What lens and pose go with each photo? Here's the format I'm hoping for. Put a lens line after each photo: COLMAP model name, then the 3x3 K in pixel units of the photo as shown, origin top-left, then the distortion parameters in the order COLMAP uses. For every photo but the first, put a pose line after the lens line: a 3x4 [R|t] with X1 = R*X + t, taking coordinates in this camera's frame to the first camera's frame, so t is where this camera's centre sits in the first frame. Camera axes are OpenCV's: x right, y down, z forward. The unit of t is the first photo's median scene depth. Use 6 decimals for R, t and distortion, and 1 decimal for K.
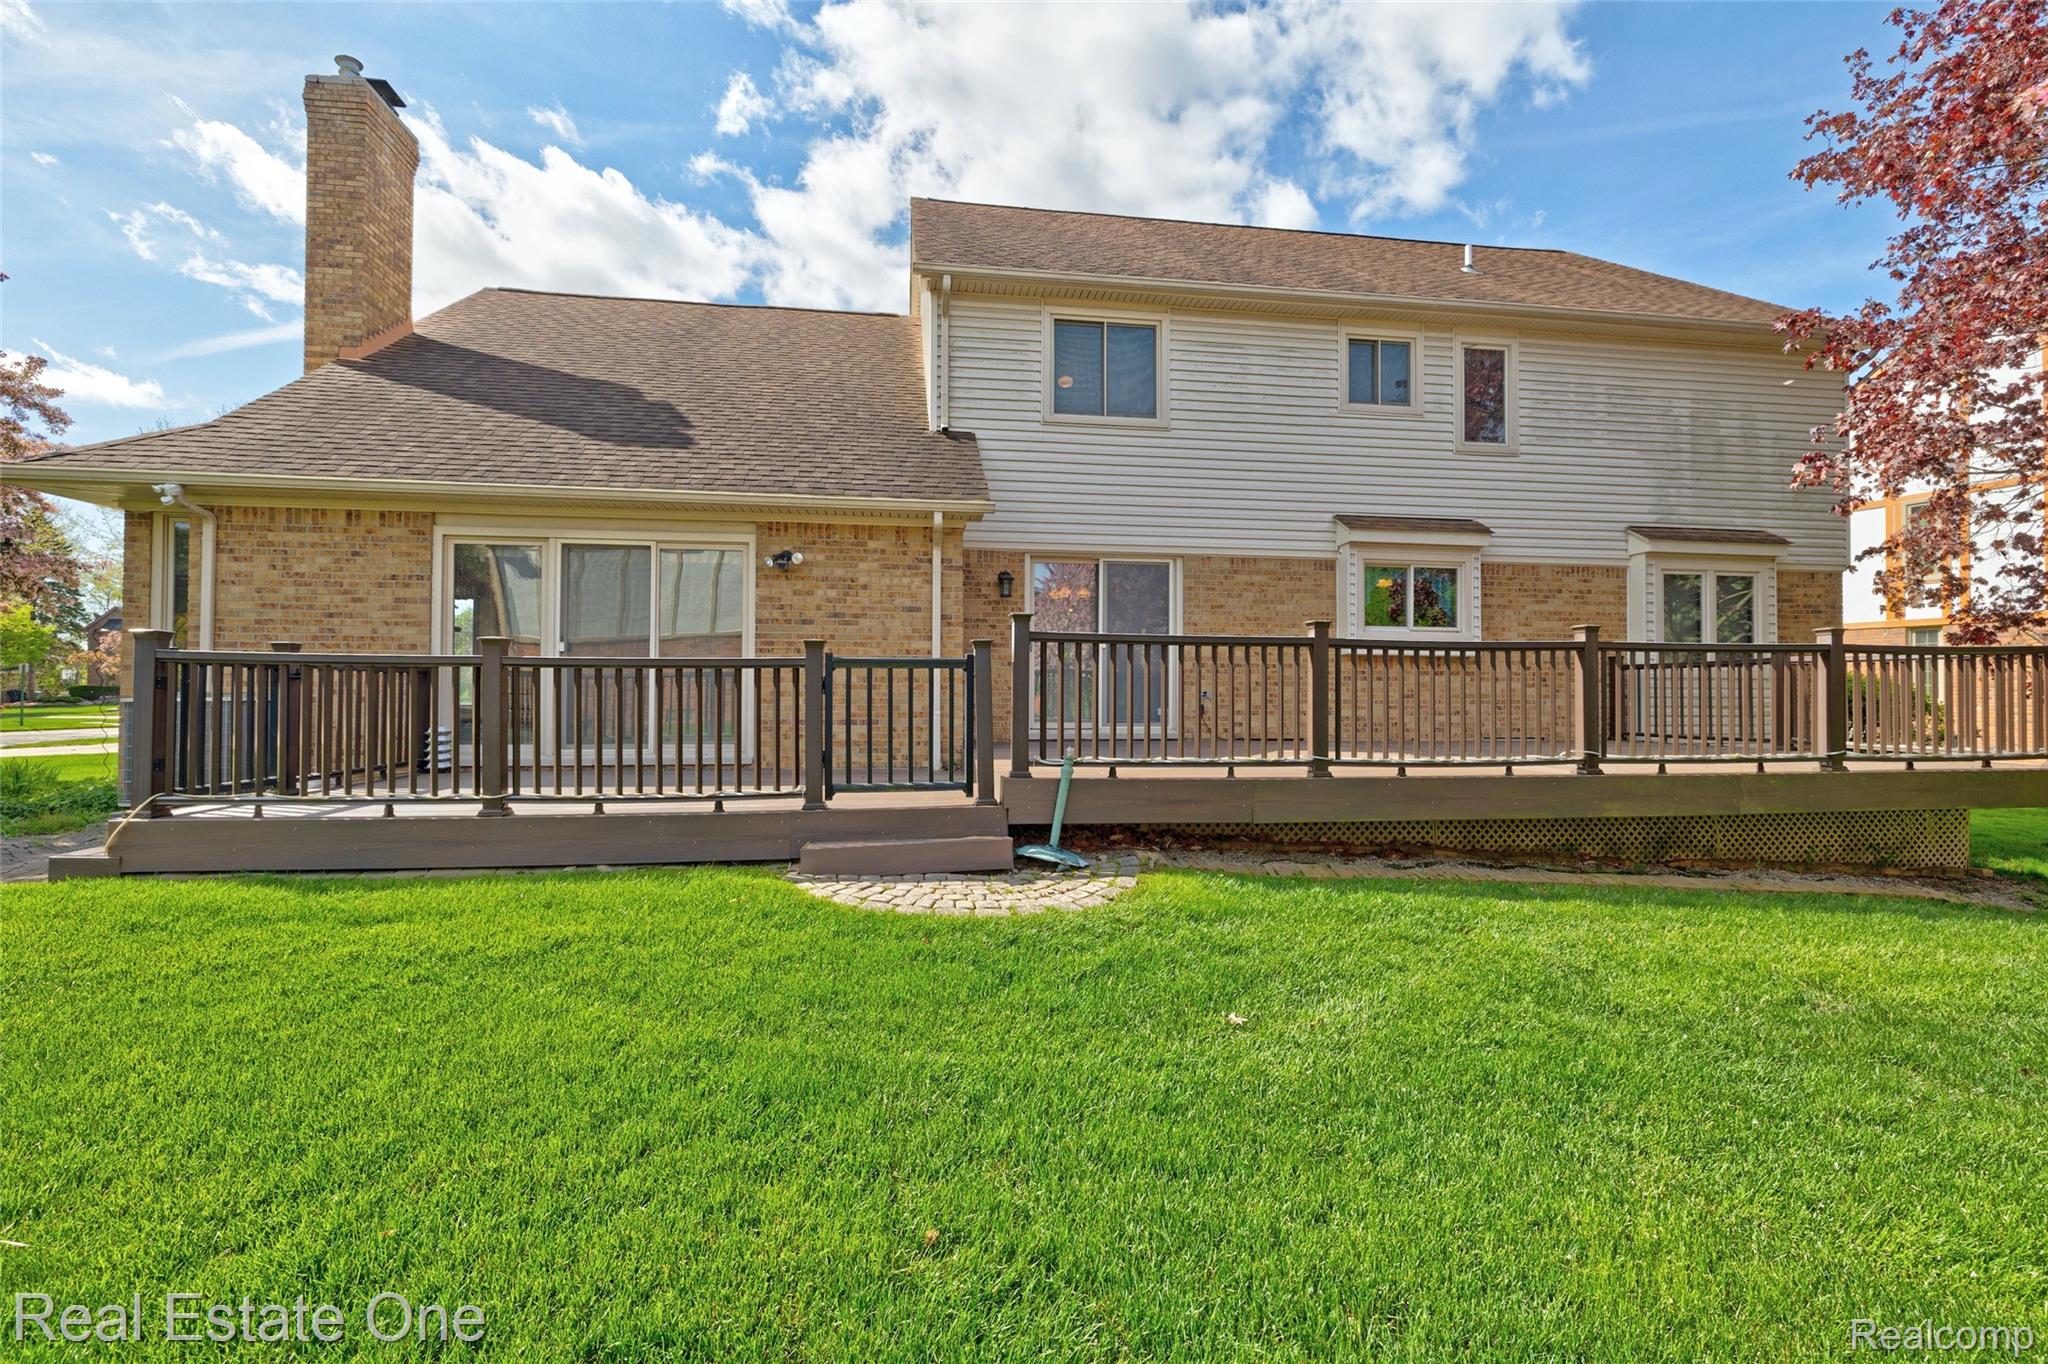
lens RADIAL K [[854.2, 0, 1022.3], [0, 854.2, 676.4], [0, 0, 1]] dist [-0.000362, 0.000392]
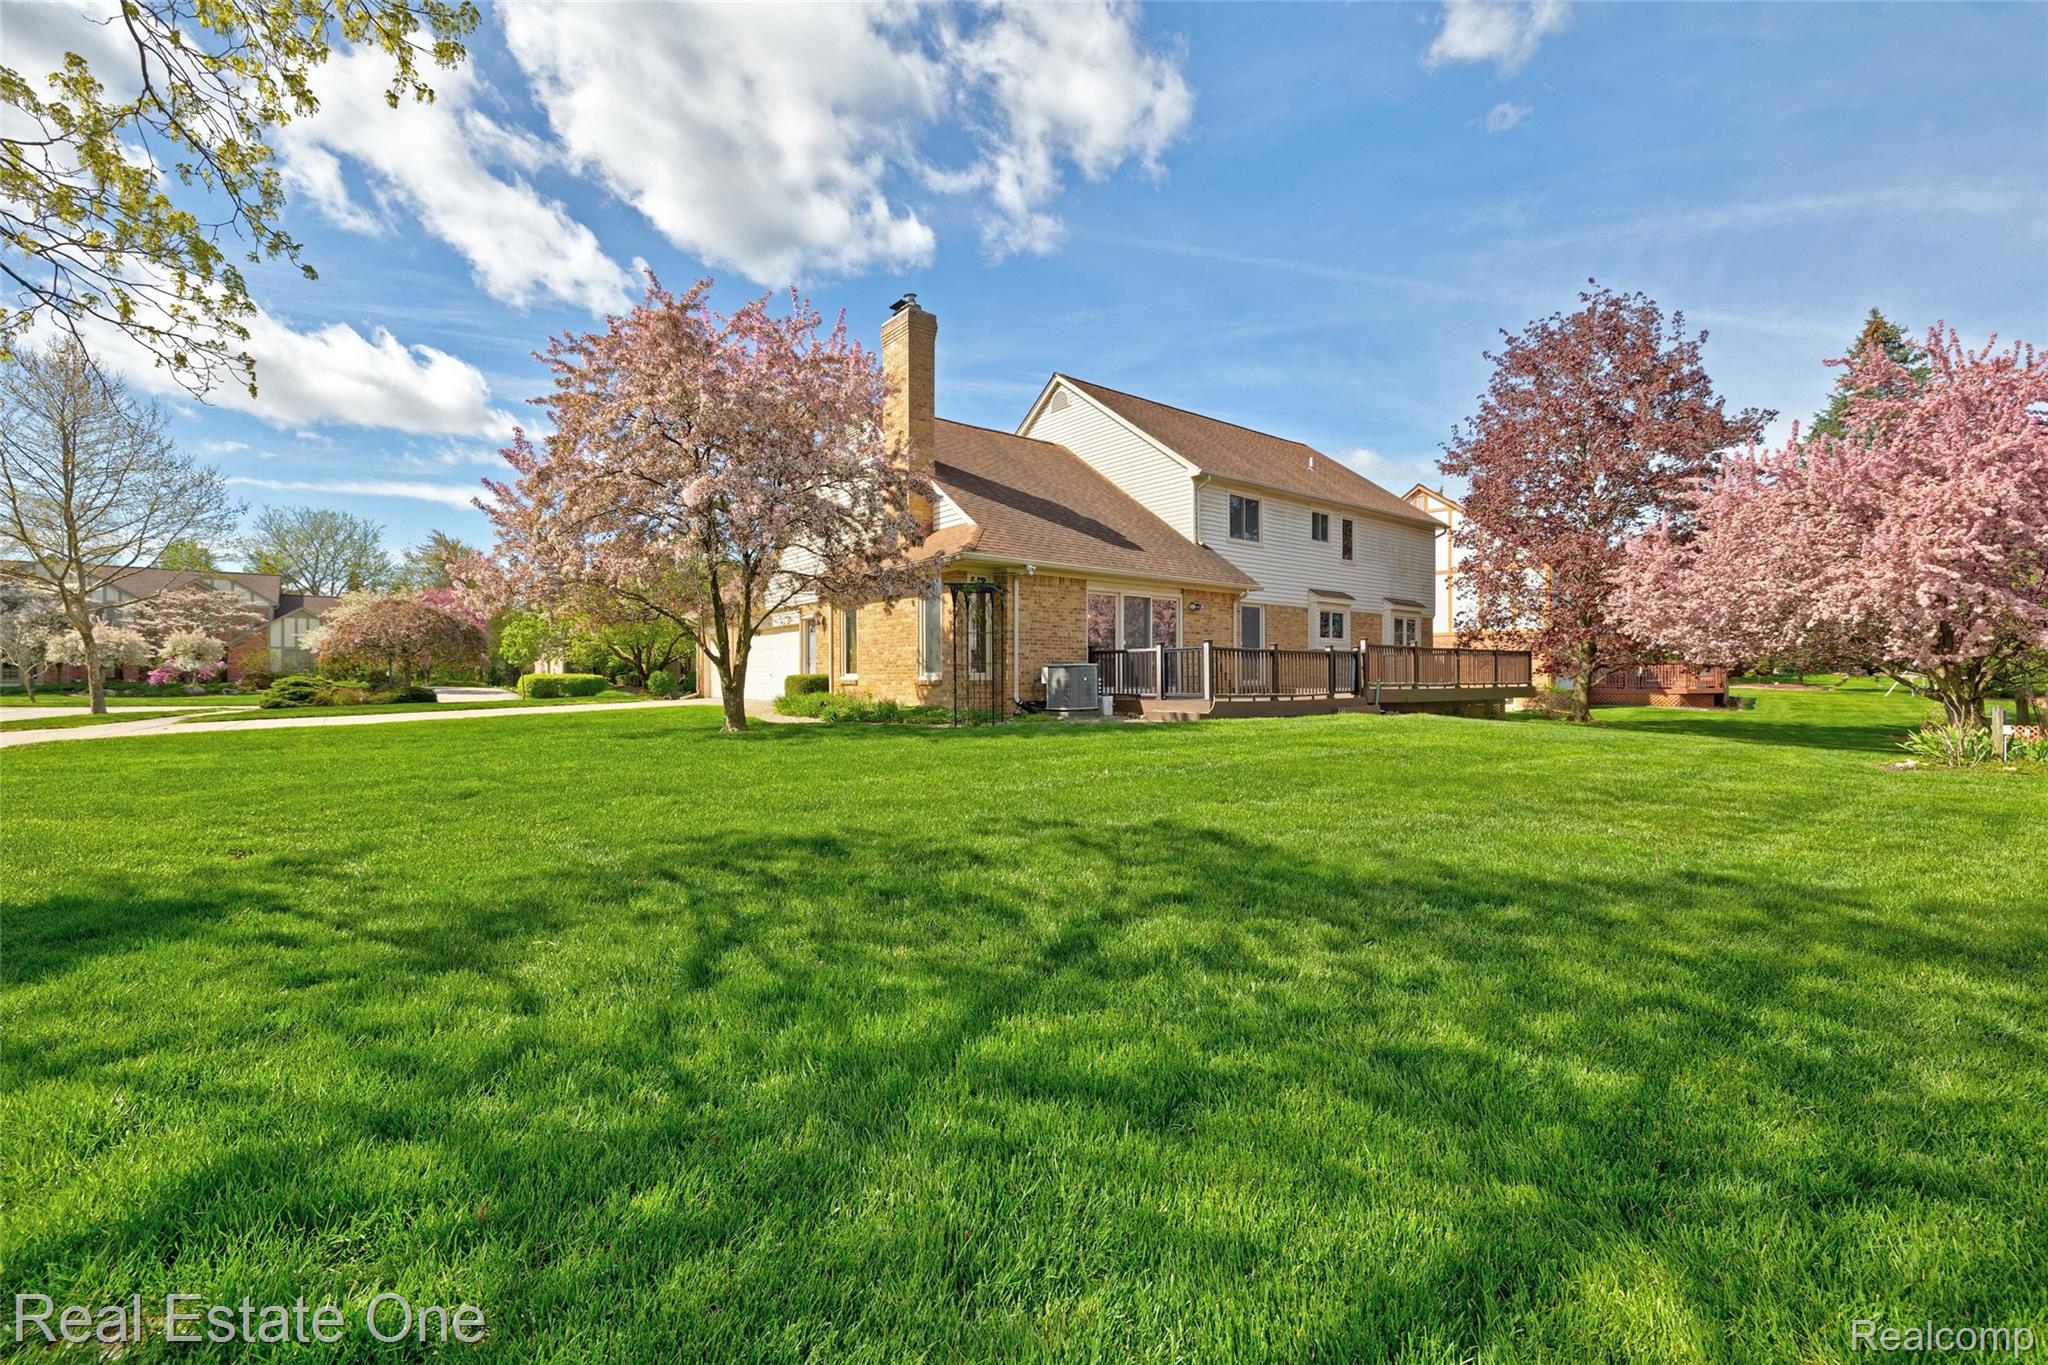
lens RADIAL K [[854.2, 0, 1018.3], [0, 854.2, 695.0], [0, 0, 1]] dist [-0.000362, 0.000392]
pose [[0.866578, -0.013993, 0.498846, -1.539334], [-0.005100, 0.999306, 0.036890, 0.018601], [-0.499016, -0.034512, 0.865905, -0.649933]]
